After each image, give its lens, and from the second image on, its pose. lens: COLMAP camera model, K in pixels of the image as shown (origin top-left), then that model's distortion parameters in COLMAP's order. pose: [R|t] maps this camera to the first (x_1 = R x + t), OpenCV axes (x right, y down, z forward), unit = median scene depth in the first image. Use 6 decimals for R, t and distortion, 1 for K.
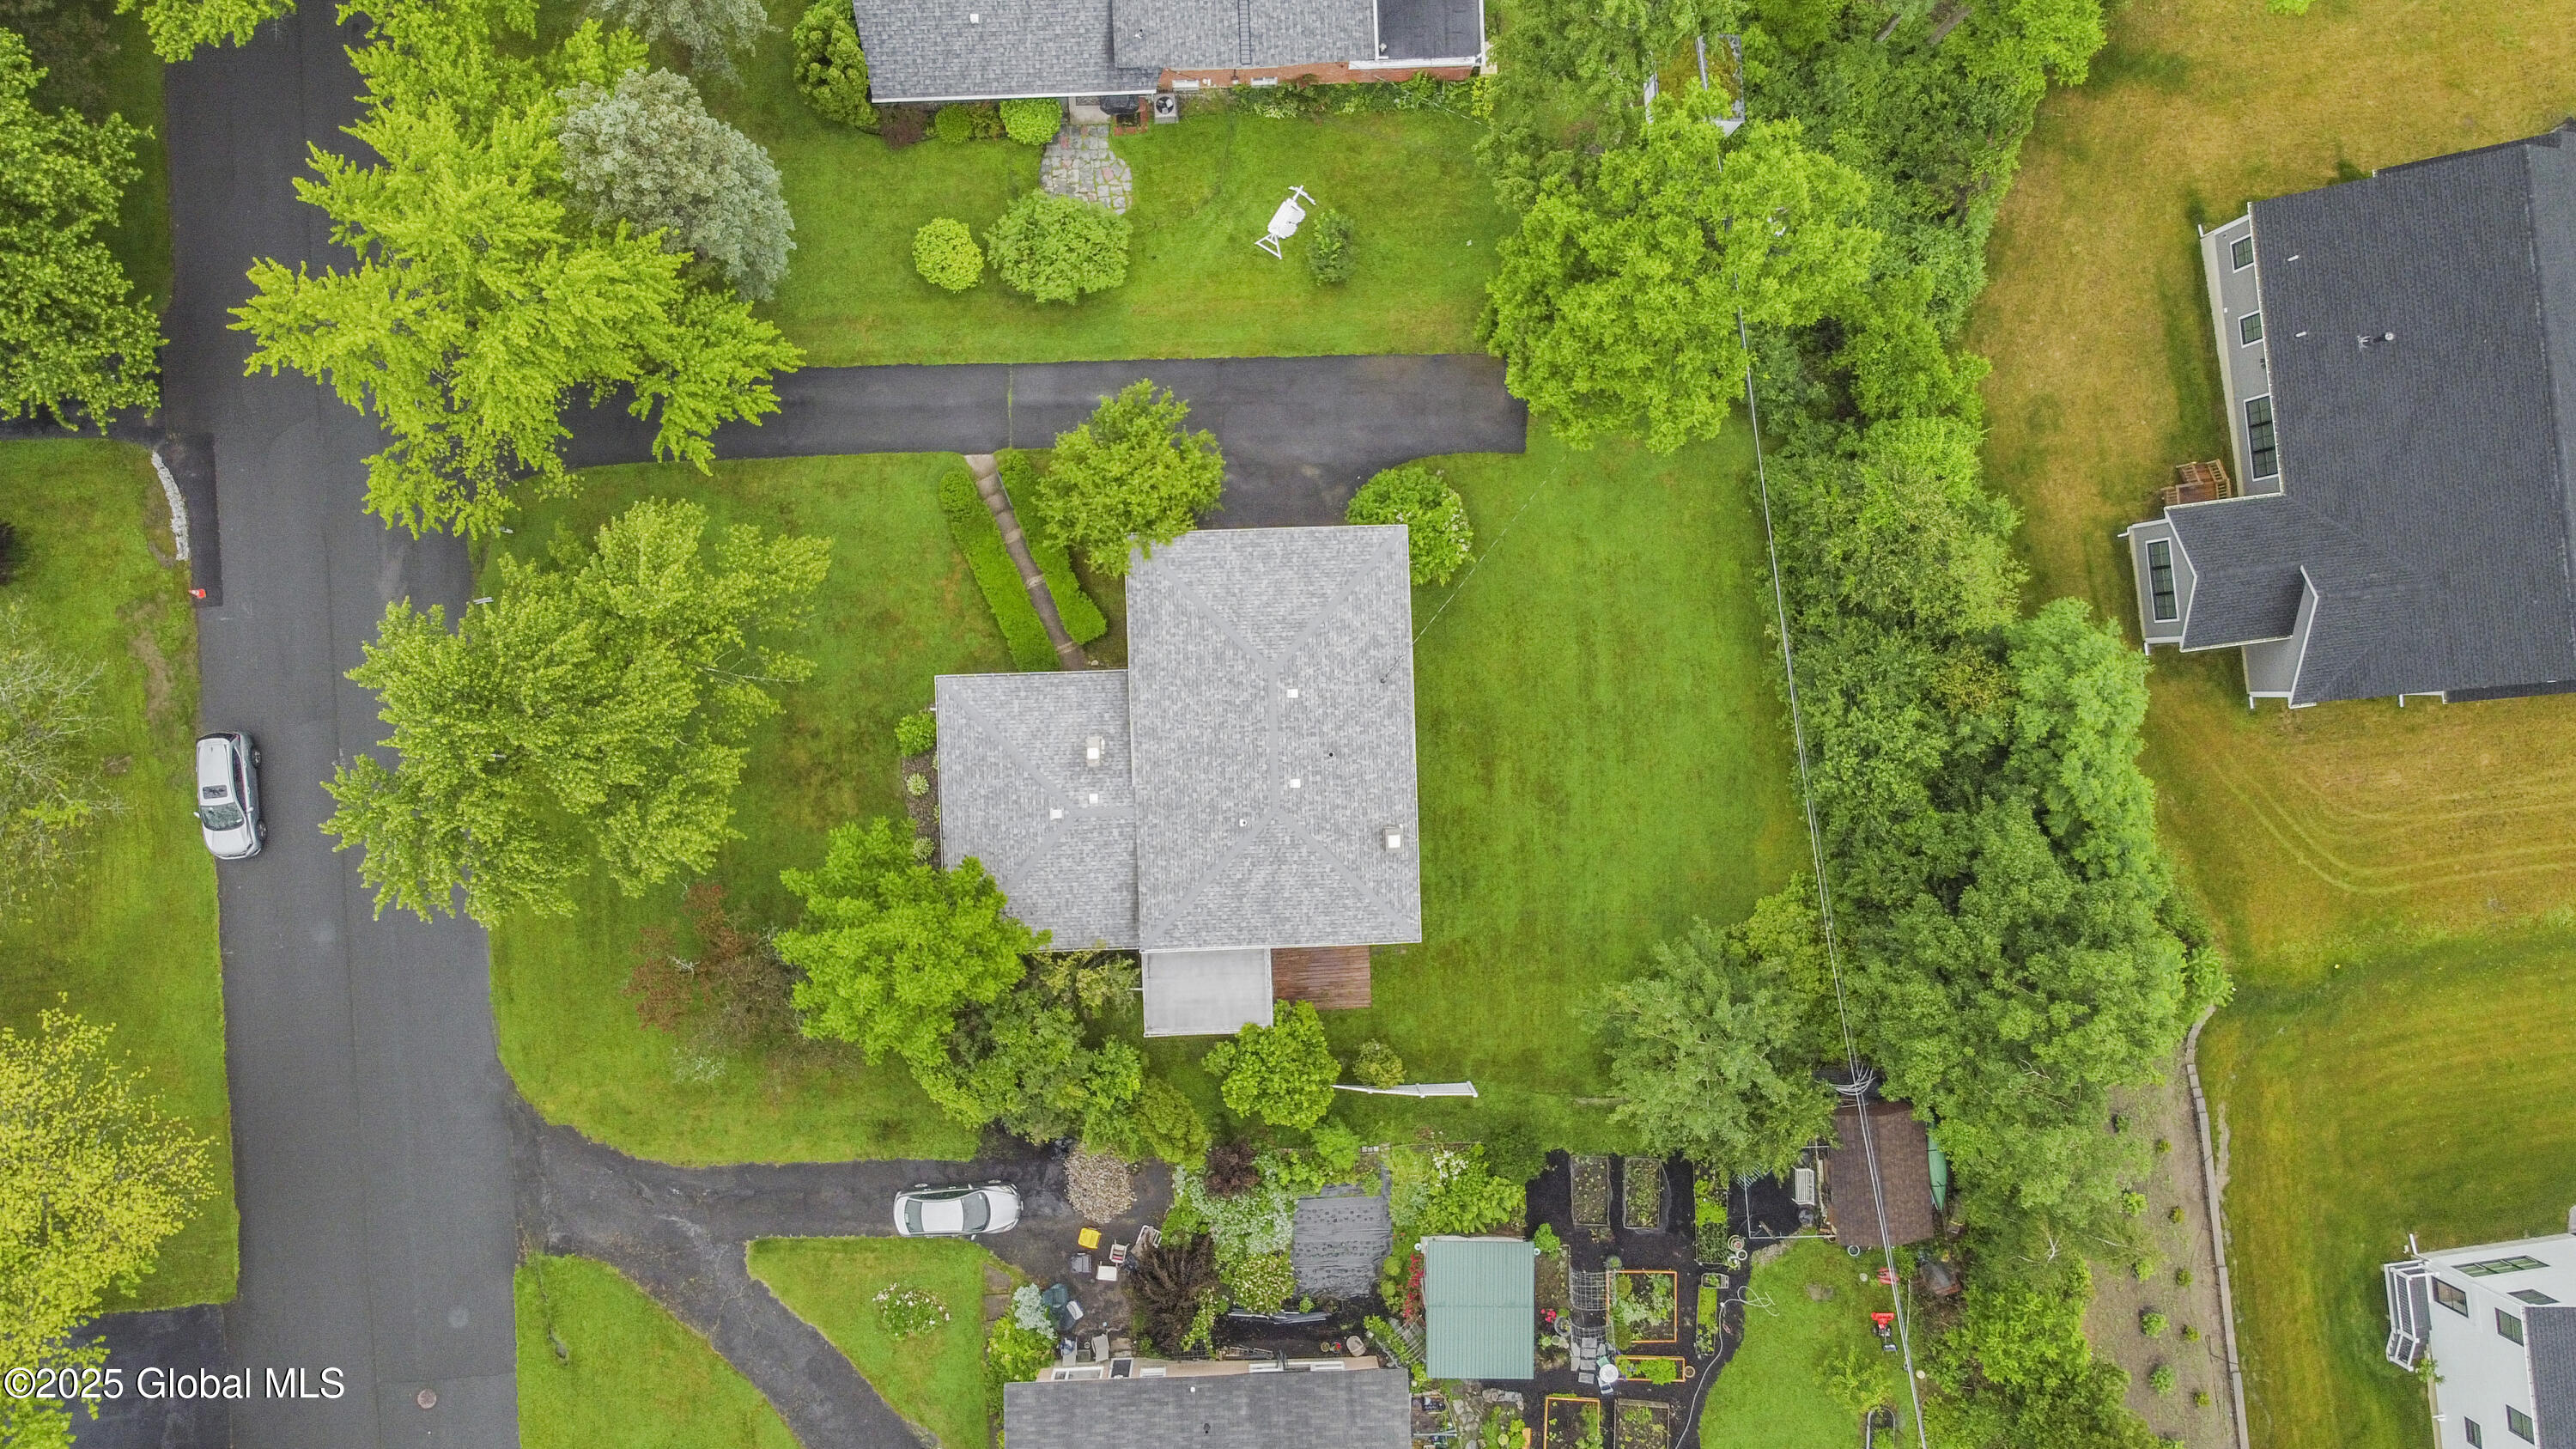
lens RADIAL K [[1958.0, 0, 1293.2], [0, 1958.0, 724.6], [0, 0, 1]] dist [-0.018500, 0.000102]
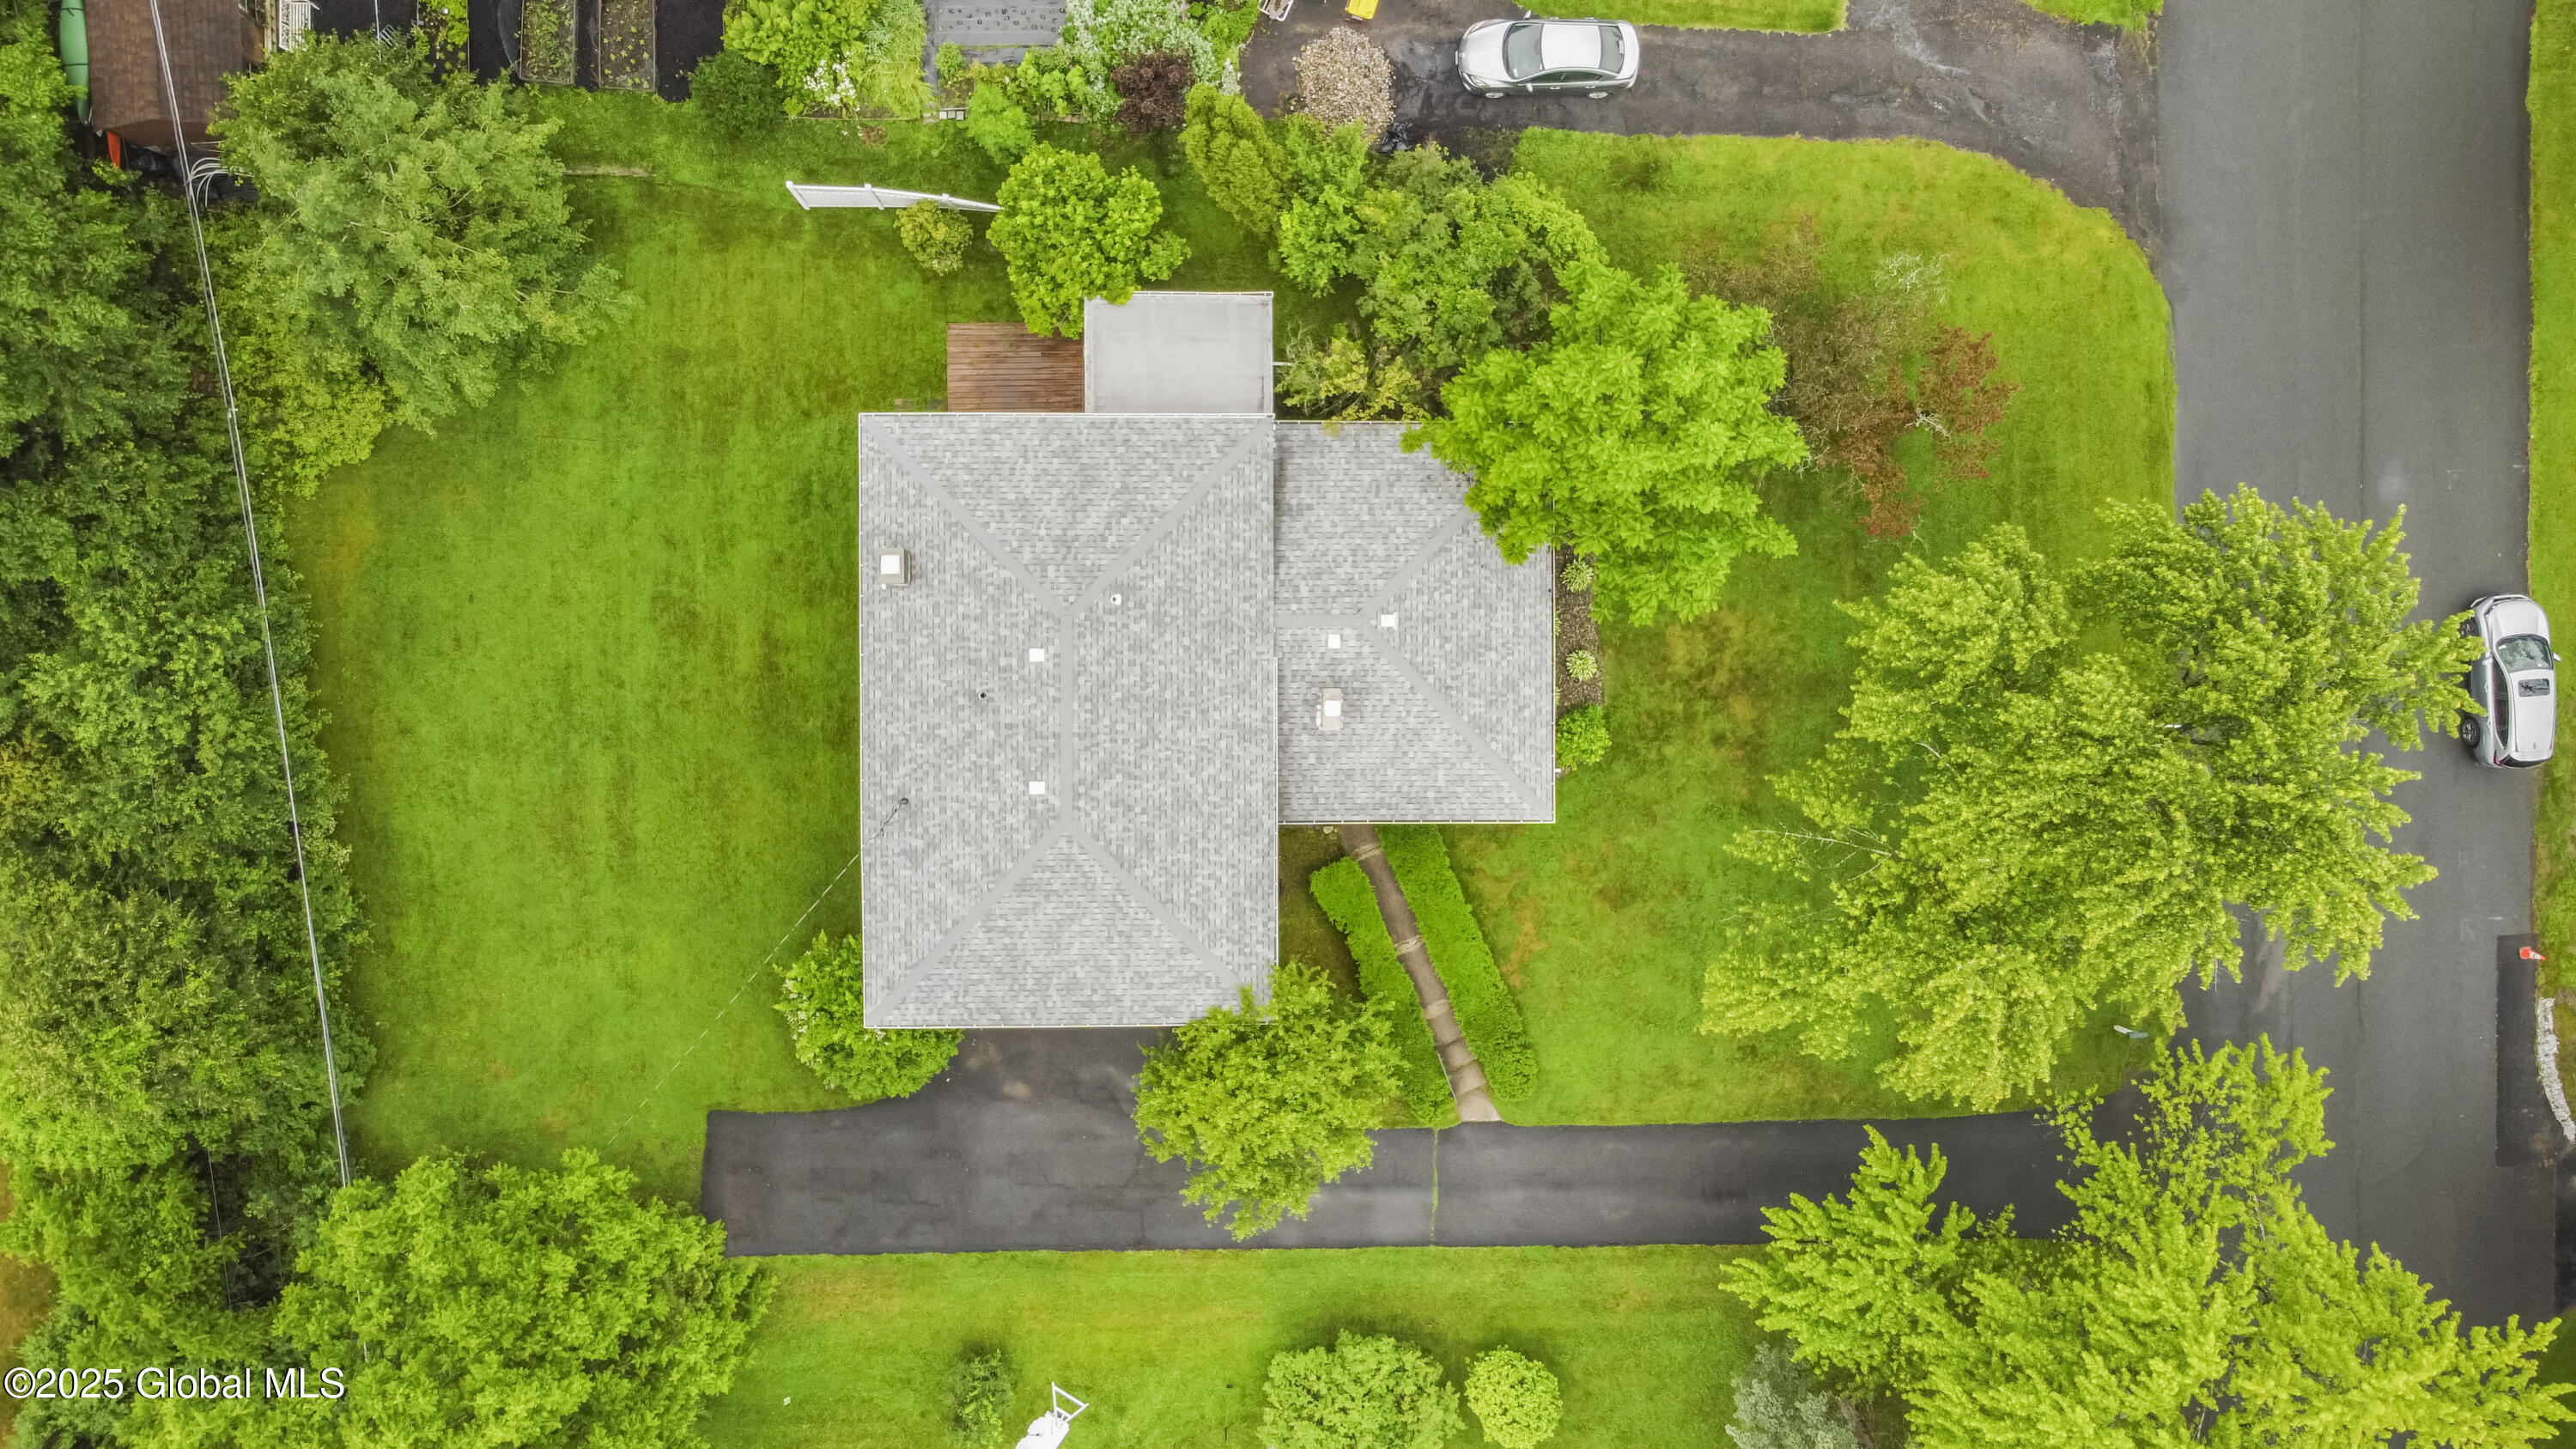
lens RADIAL K [[1958.0, 0, 1293.2], [0, 1958.0, 724.6], [0, 0, 1]] dist [-0.018500, 0.000102]
pose [[-0.997051, -0.029071, -0.071020, -0.039067], [0.031308, -0.999042, -0.030586, 0.028941], [-0.070063, -0.032719, 0.997006, 0.310390]]
